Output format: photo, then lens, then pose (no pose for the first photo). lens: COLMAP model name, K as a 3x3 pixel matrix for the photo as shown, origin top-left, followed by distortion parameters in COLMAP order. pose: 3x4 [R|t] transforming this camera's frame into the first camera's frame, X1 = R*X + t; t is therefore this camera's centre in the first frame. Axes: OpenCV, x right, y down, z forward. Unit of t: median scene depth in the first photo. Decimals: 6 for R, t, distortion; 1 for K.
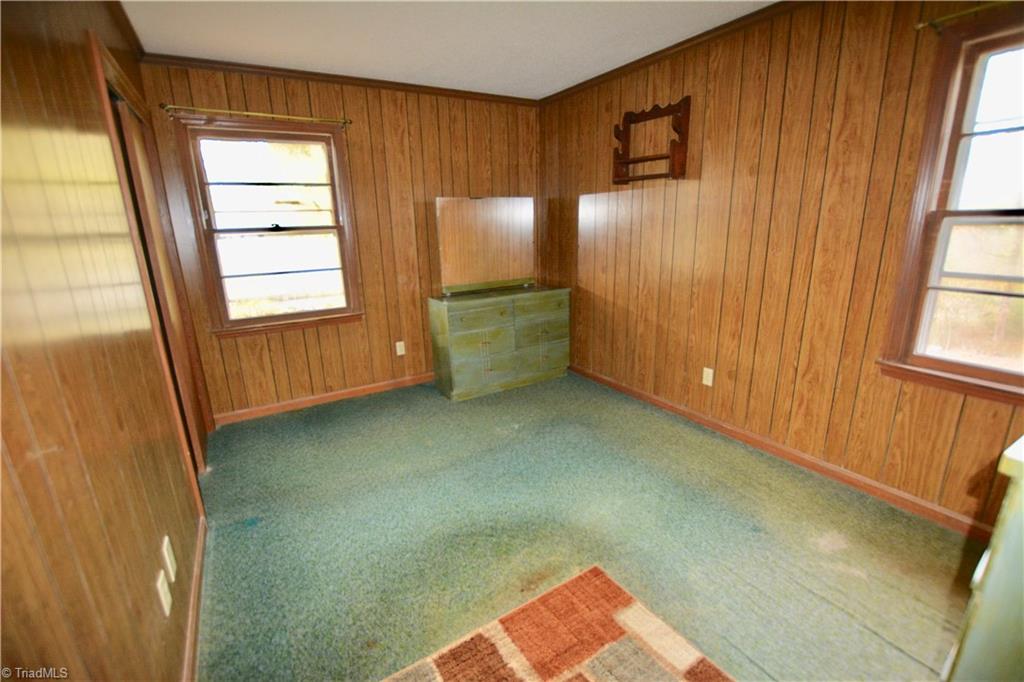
lens RADIAL K [[452.2, 0, 512.0], [0, 452.2, 341.0], [0, 0, 1]] dist [-0.023180, 0.000644]
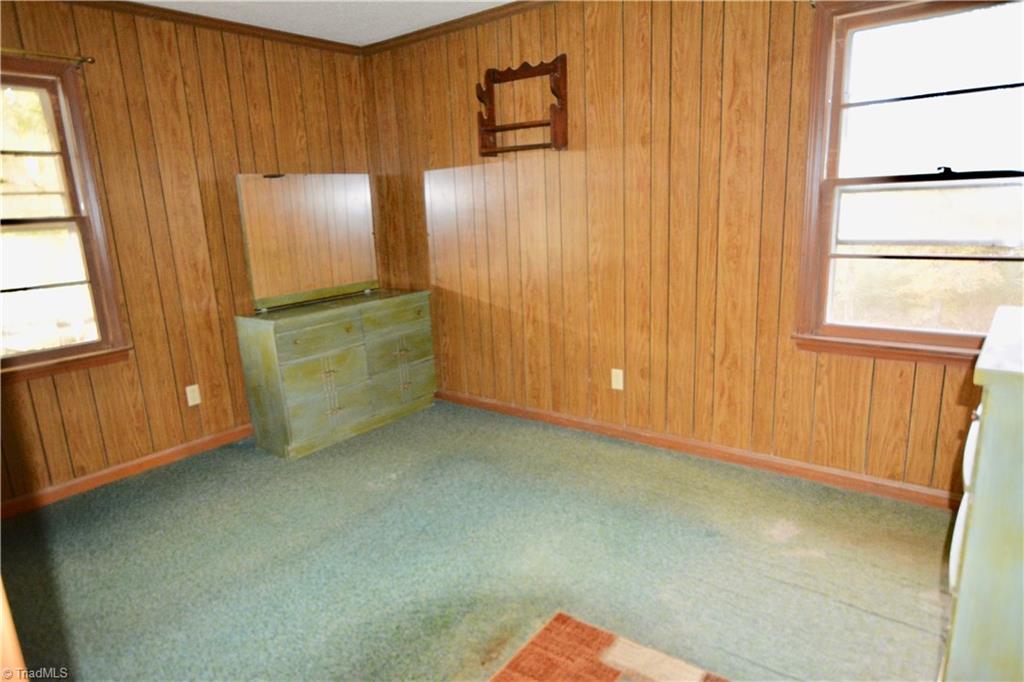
lens RADIAL K [[618.0, 0, 510.9], [0, 618.0, 336.8], [0, 0, 1]] dist [0.001557, 0.001729]
pose [[0.938257, -0.091257, 0.333685, -0.138264], [0.109670, 0.993290, -0.036721, 0.021090], [-0.328095, 0.071049, 0.941969, -0.040708]]
